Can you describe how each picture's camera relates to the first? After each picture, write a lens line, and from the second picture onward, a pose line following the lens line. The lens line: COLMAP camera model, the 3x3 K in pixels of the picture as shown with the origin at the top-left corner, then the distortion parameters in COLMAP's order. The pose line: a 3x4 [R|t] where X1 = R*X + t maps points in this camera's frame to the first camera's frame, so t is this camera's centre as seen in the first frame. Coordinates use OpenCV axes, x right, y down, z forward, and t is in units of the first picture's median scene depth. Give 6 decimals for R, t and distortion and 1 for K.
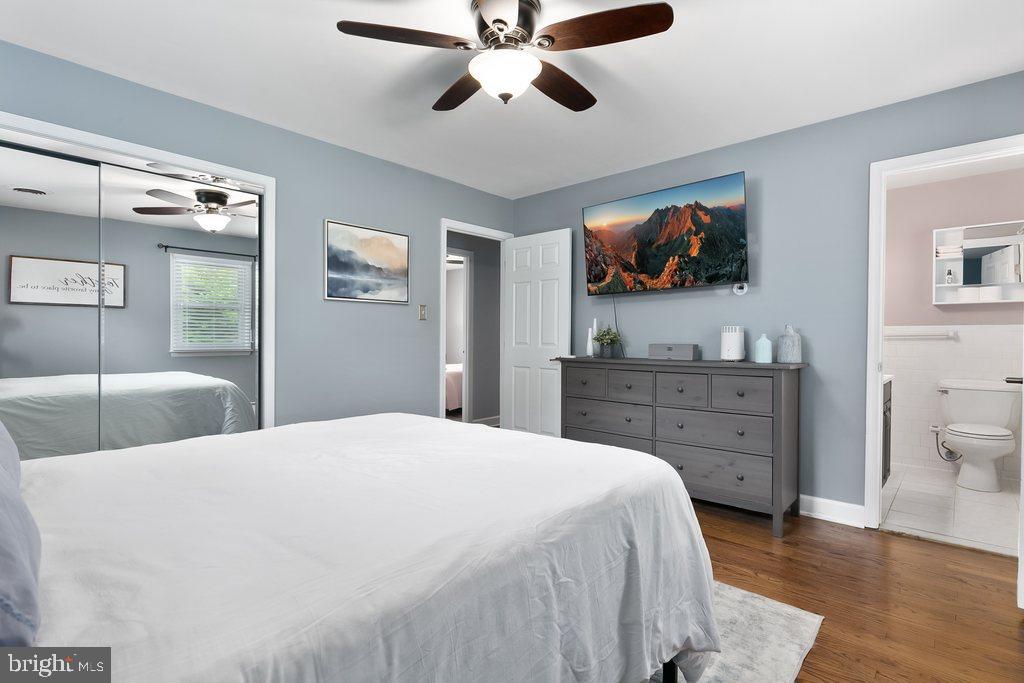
lens RADIAL K [[482.3, 0, 508.9], [0, 482.3, 344.0], [0, 0, 1]] dist [-0.004644, 0.000100]
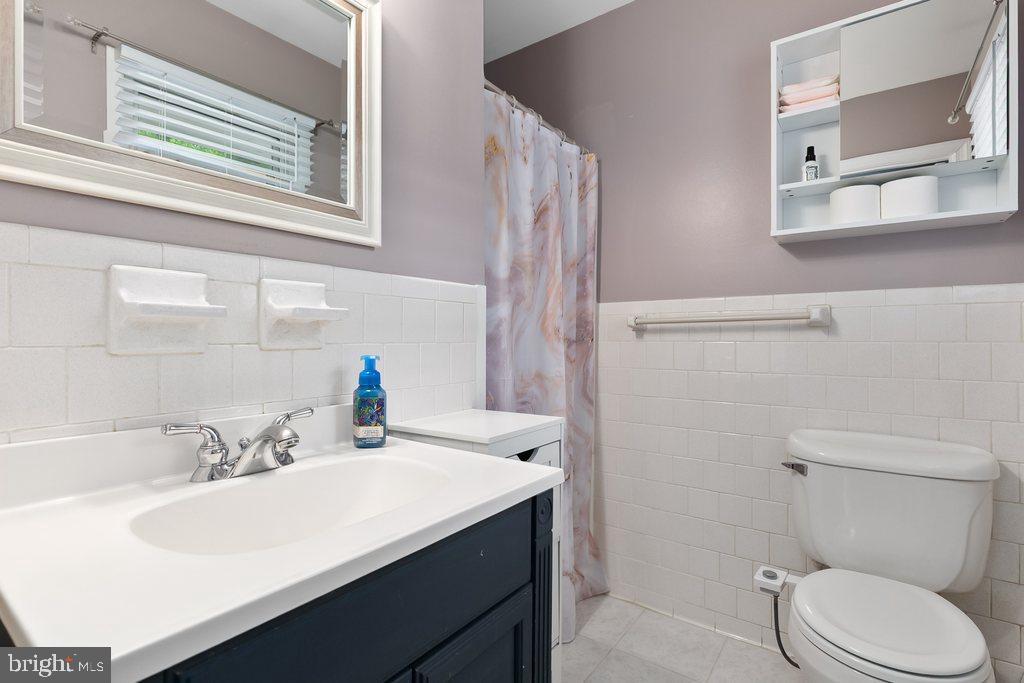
lens RADIAL K [[482.3, 0, 516.2], [0, 482.3, 336.9], [0, 0, 1]] dist [-0.004644, 0.000100]
pose [[0.995589, -0.004030, 0.093733, 0.646242], [0.004455, 0.999981, -0.004319, -0.001892], [-0.093714, 0.004717, 0.995588, 0.640706]]
